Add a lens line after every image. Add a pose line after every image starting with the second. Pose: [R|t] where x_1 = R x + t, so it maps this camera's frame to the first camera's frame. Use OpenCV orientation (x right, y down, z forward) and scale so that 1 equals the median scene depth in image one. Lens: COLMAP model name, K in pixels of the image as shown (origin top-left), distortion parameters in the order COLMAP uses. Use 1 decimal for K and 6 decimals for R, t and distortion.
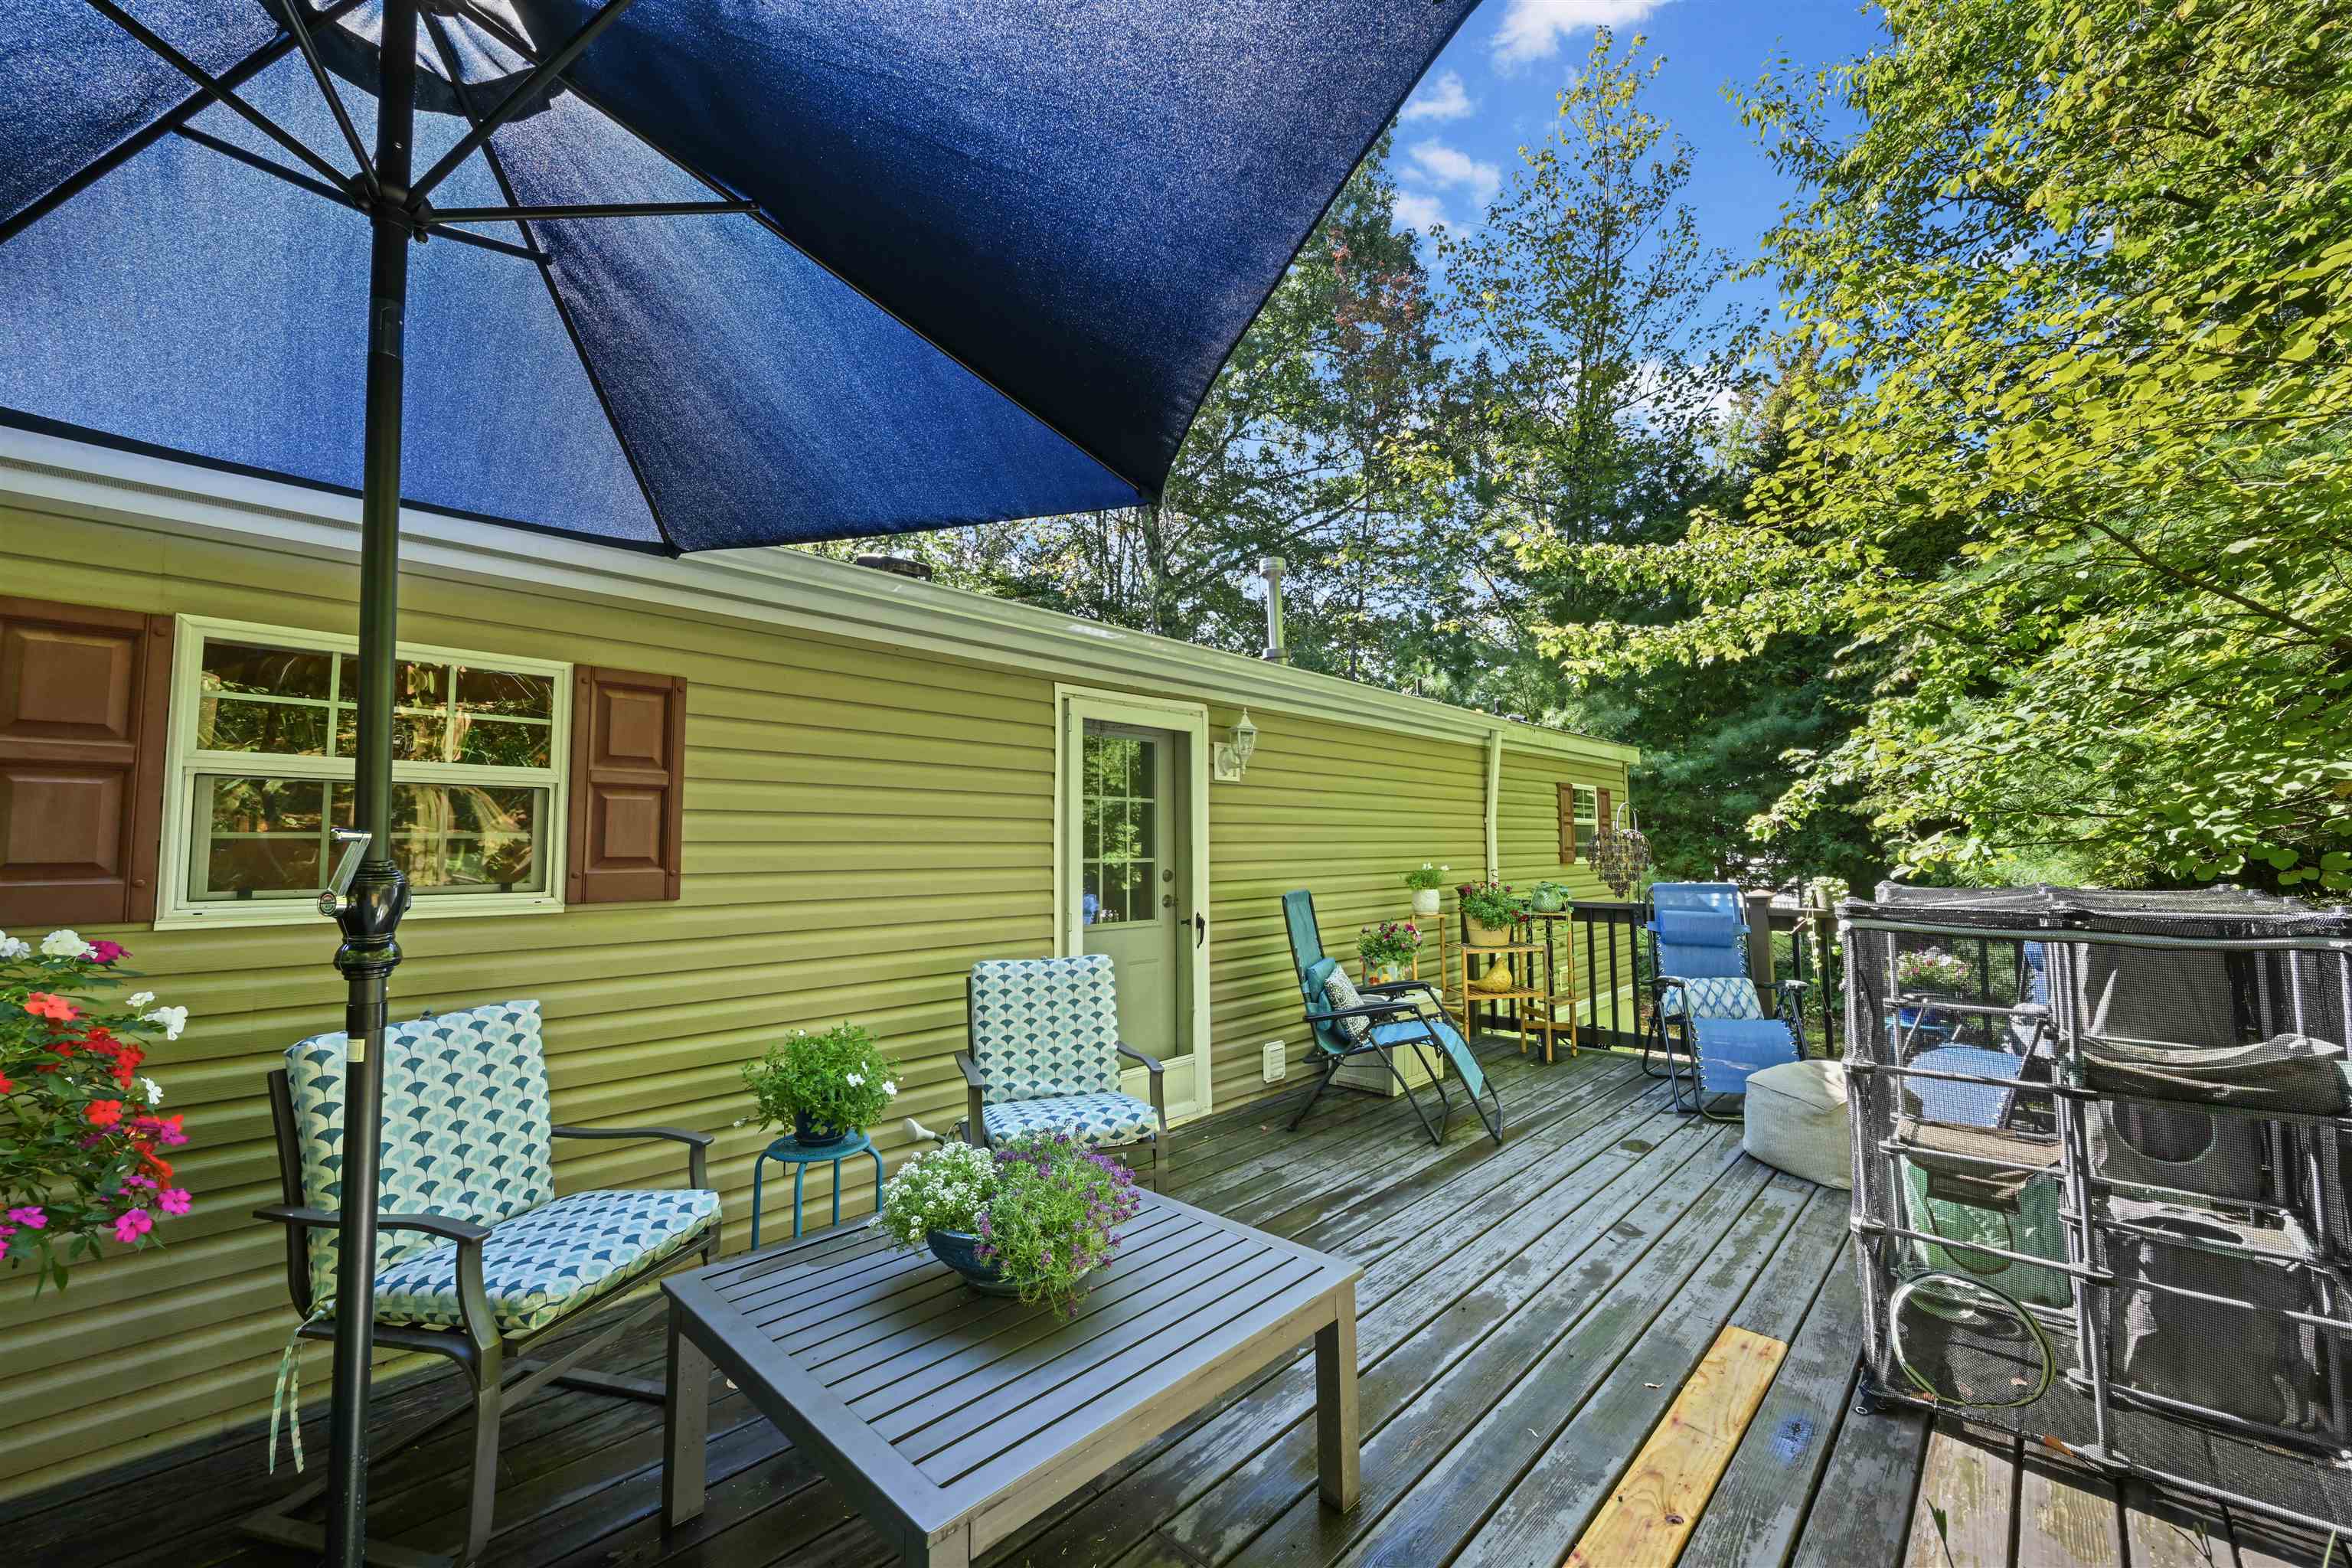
lens RADIAL K [[944.7, 0, 1178.9], [0, 944.7, 792.3], [0, 0, 1]] dist [0.000246, -0.000035]
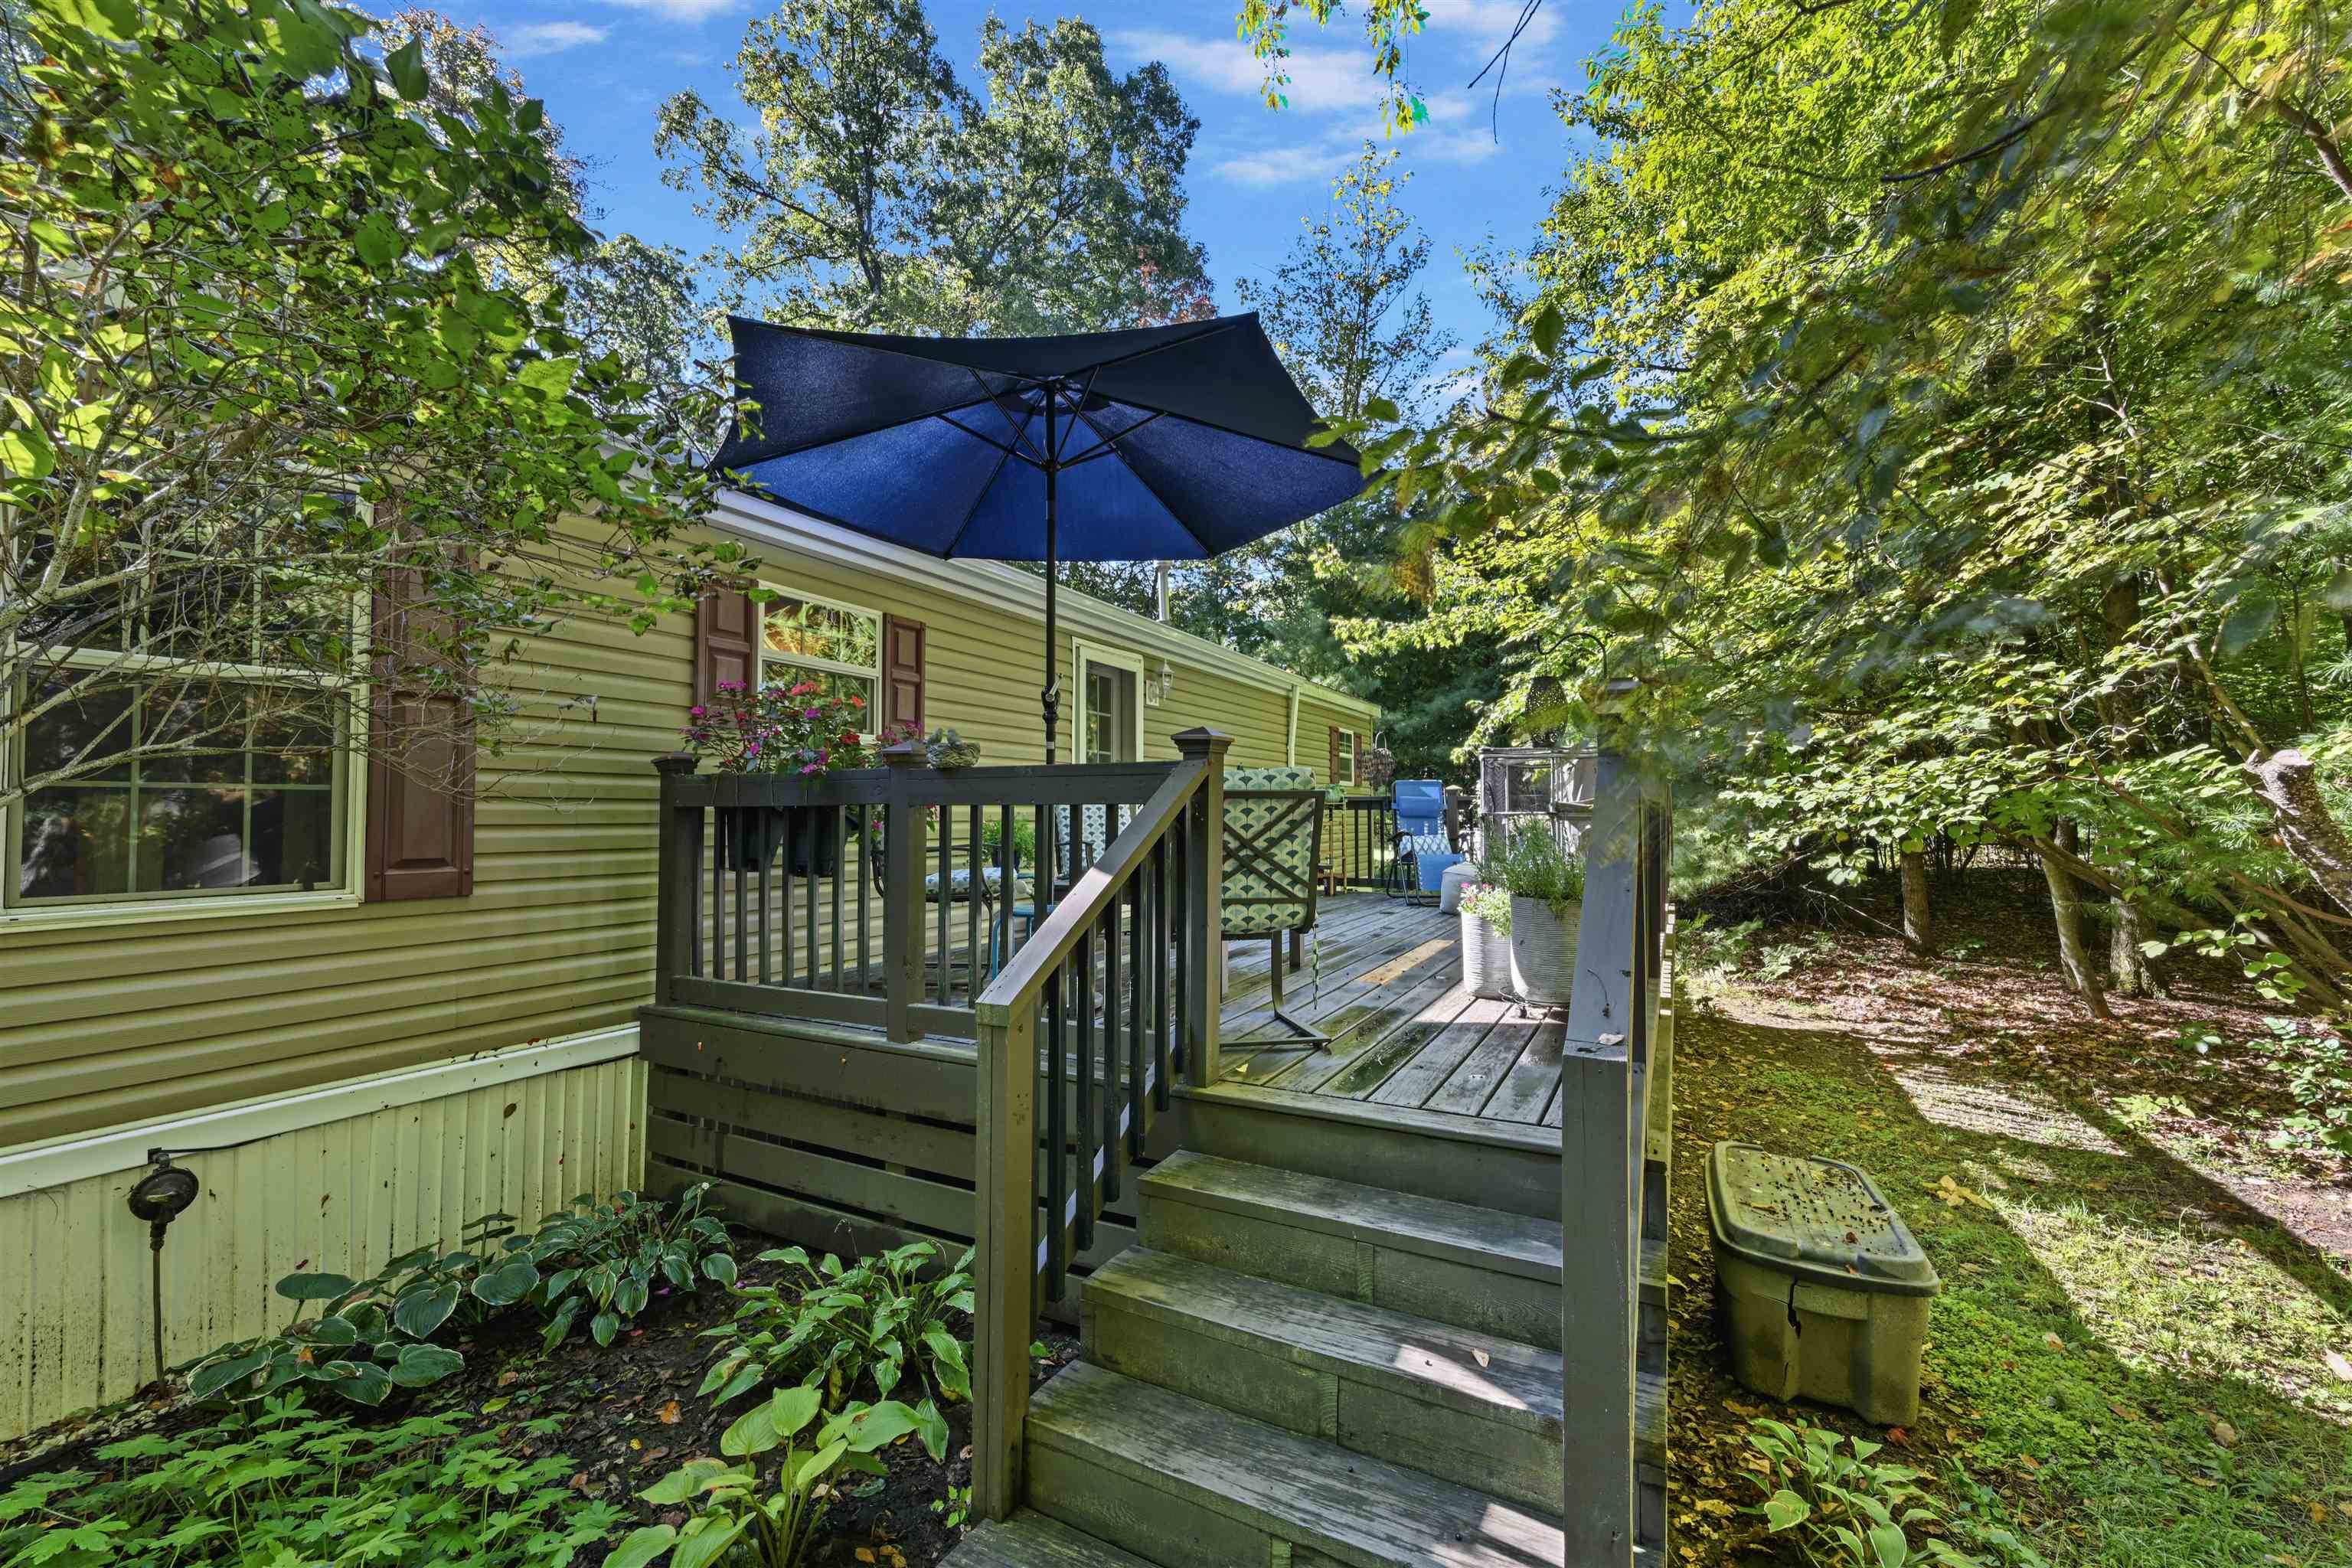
lens RADIAL K [[947.9, 0, 1176.0], [0, 947.9, 784.0], [0, 0, 1]] dist [0.000318, 0.000022]
pose [[0.966144, 0.020429, 0.257192, -0.269335], [-0.028357, 0.999229, 0.027153, 0.063530], [-0.256439, -0.033527, 0.965979, -0.457720]]
